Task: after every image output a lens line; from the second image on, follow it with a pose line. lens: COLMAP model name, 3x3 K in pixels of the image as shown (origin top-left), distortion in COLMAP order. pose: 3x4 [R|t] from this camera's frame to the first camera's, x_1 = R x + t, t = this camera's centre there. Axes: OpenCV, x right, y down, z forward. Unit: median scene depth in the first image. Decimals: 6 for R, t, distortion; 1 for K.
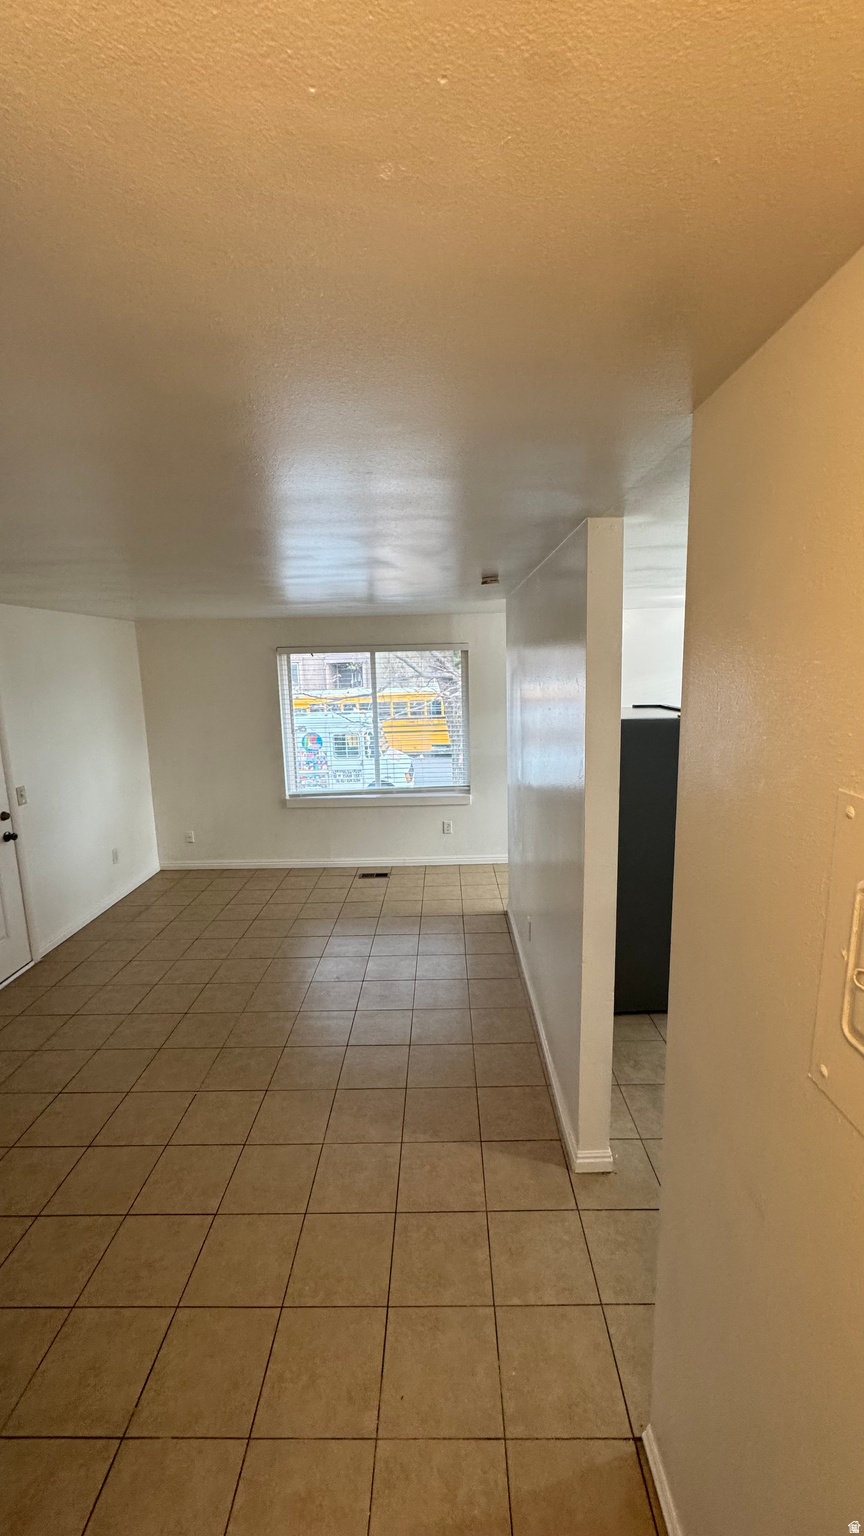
lens RADIAL K [[609.8, 0, 432.0], [0, 609.8, 768.0], [0, 0, 1]] dist [-0.001490, 0.000156]
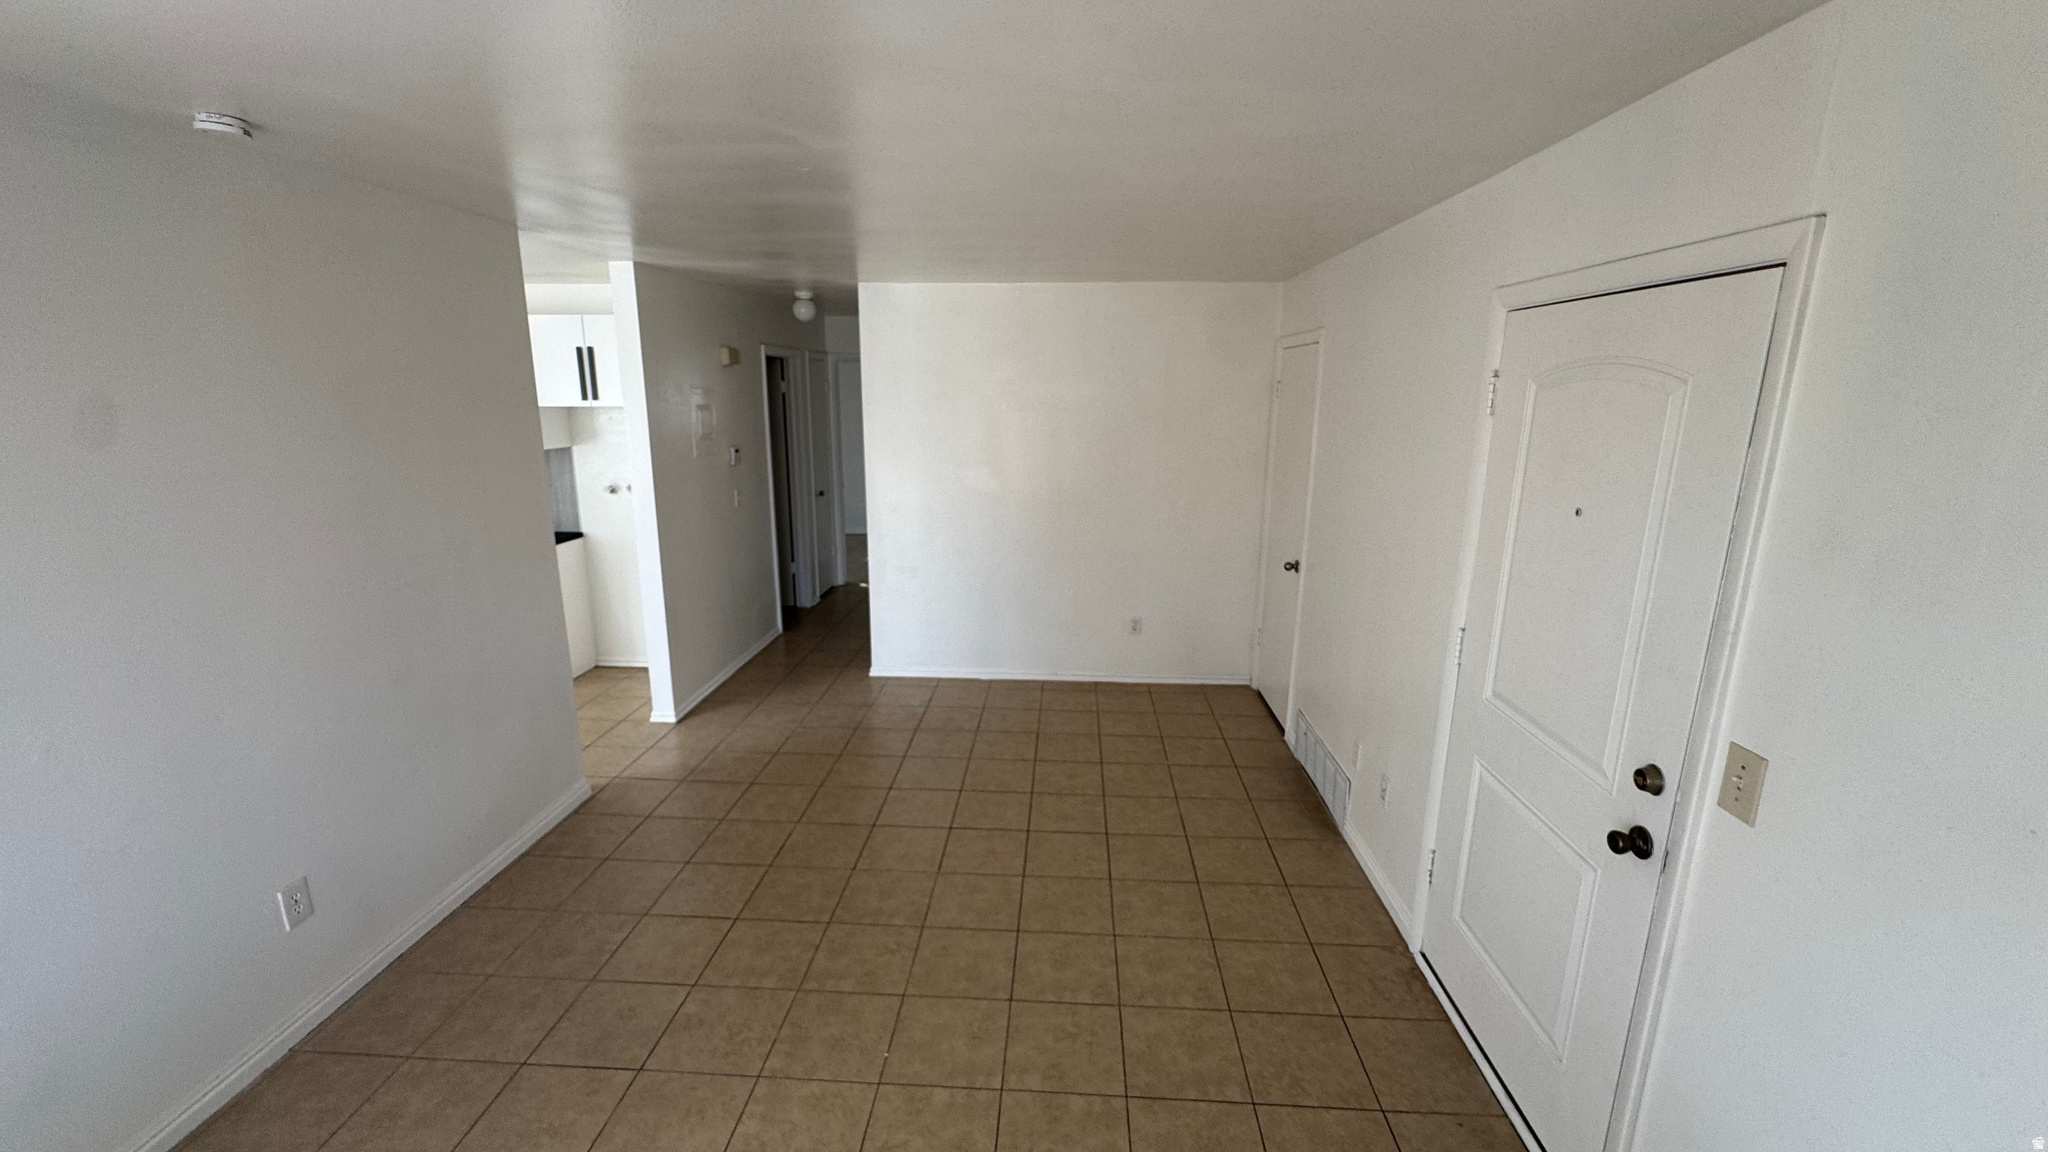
lens RADIAL K [[813.1, 0, 1024.0], [0, 813.1, 576.0], [0, 0, 1]] dist [-0.001490, 0.000156]
pose [[-0.998940, 0.009179, 0.045117, -0.503006], [0.025781, 0.923409, 0.382950, -0.224480], [-0.038146, 0.383707, -0.922667, 1.681489]]
